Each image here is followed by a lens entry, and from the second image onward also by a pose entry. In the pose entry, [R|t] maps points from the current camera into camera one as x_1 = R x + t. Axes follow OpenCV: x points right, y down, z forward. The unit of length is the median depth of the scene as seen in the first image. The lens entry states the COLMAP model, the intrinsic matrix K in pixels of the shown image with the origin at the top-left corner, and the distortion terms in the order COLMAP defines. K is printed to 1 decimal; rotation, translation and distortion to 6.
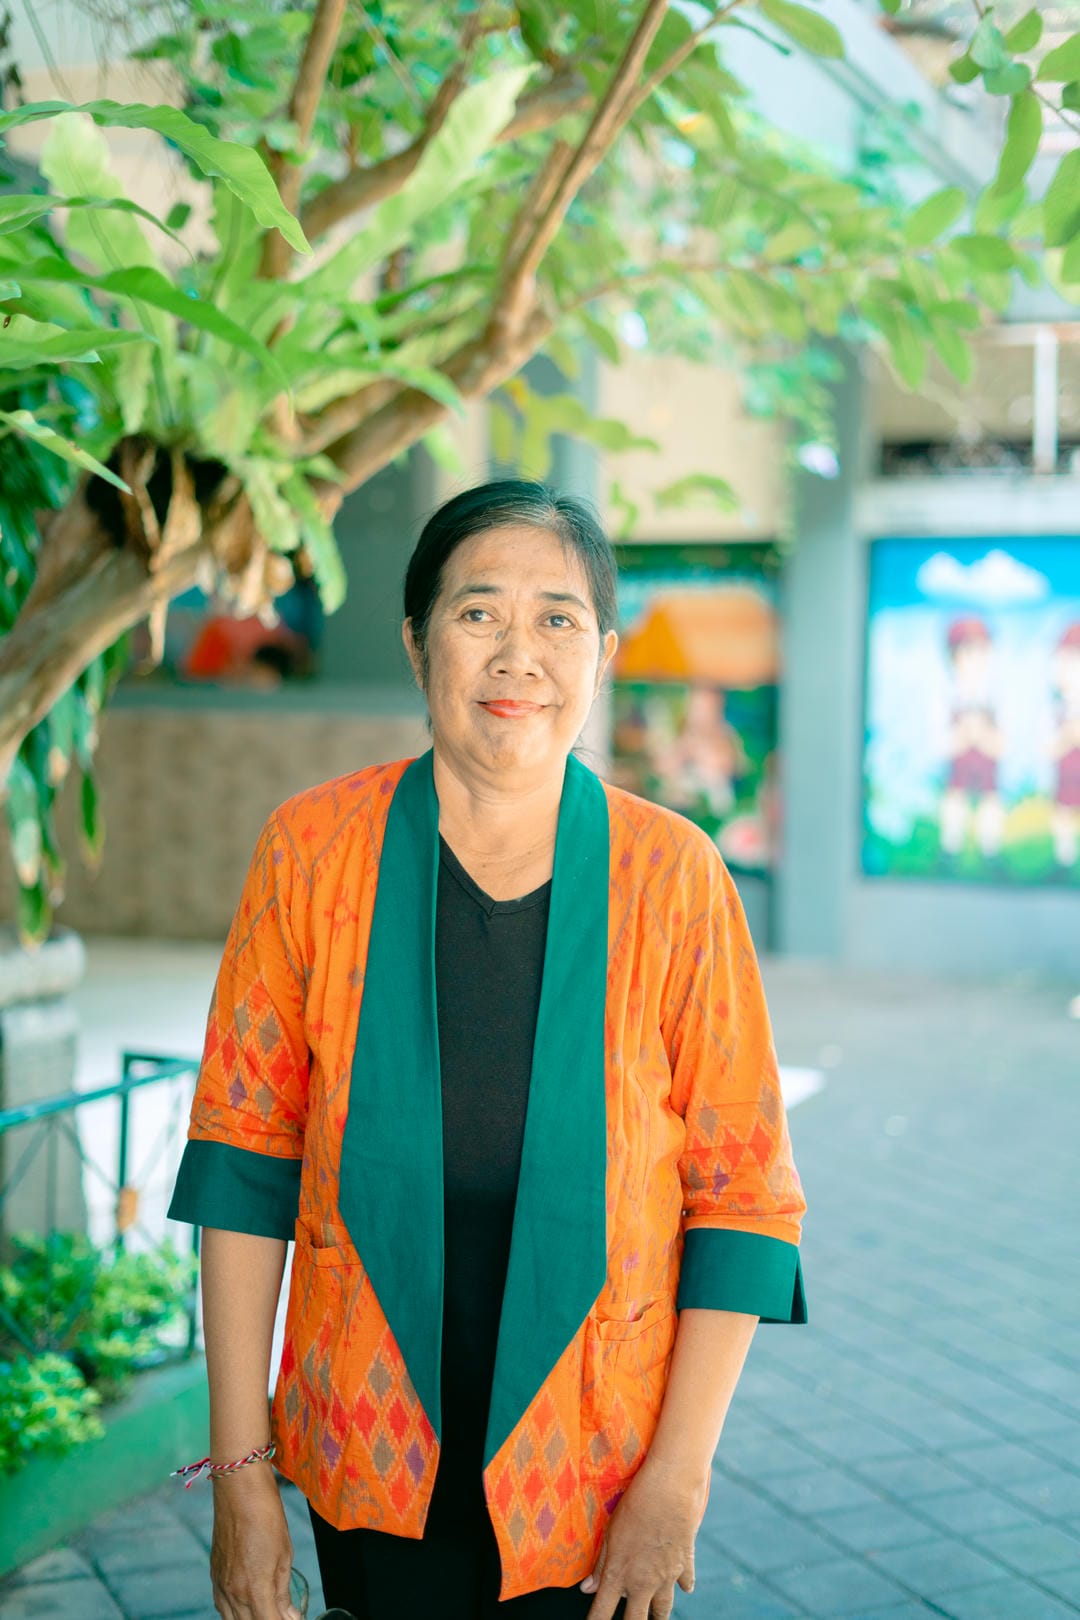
lens RADIAL K [[2307.7, 0, 508.2], [0, 2307.7, 807.0], [0, 0, 1]] dist [-0.005767, 0.000000]
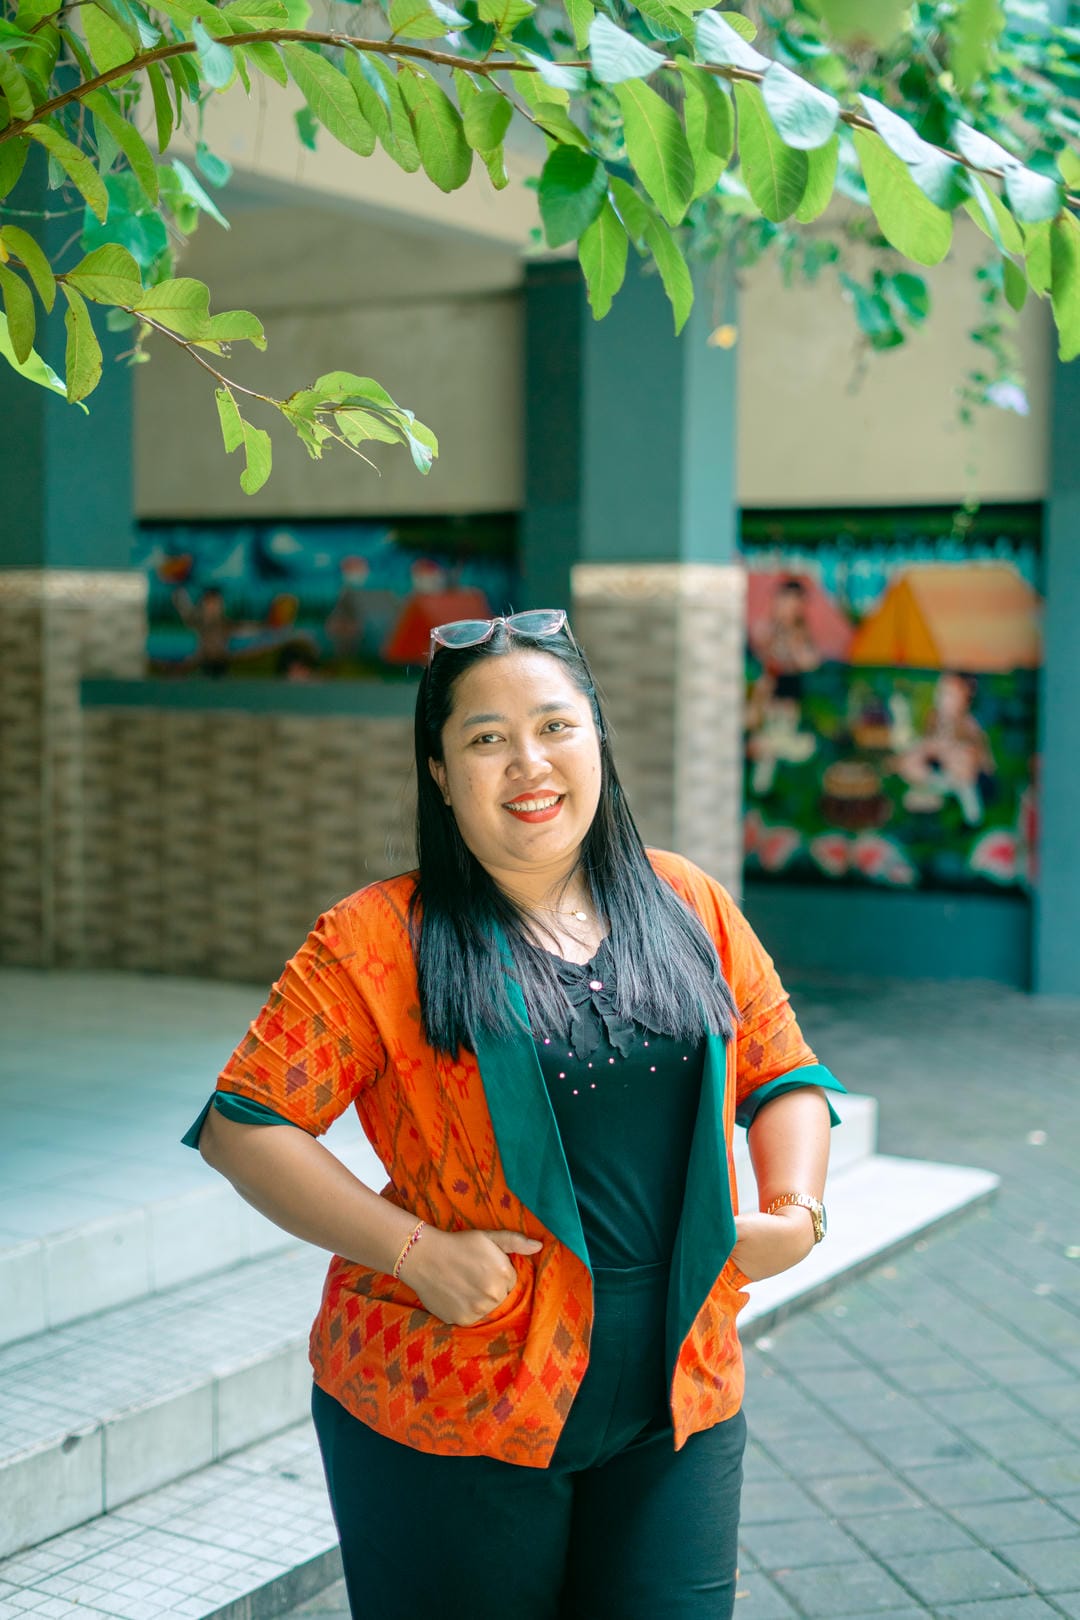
lens RADIAL K [[2307.7, 0, 548.1], [0, 2307.7, 823.6], [0, 0, 1]] dist [-0.005767, 0.000000]
pose [[0.987233, 0.008620, -0.159050, 0.074114], [-0.005817, 0.999820, 0.018084, -0.012259], [0.159177, -0.016928, 0.987105, 0.134804]]
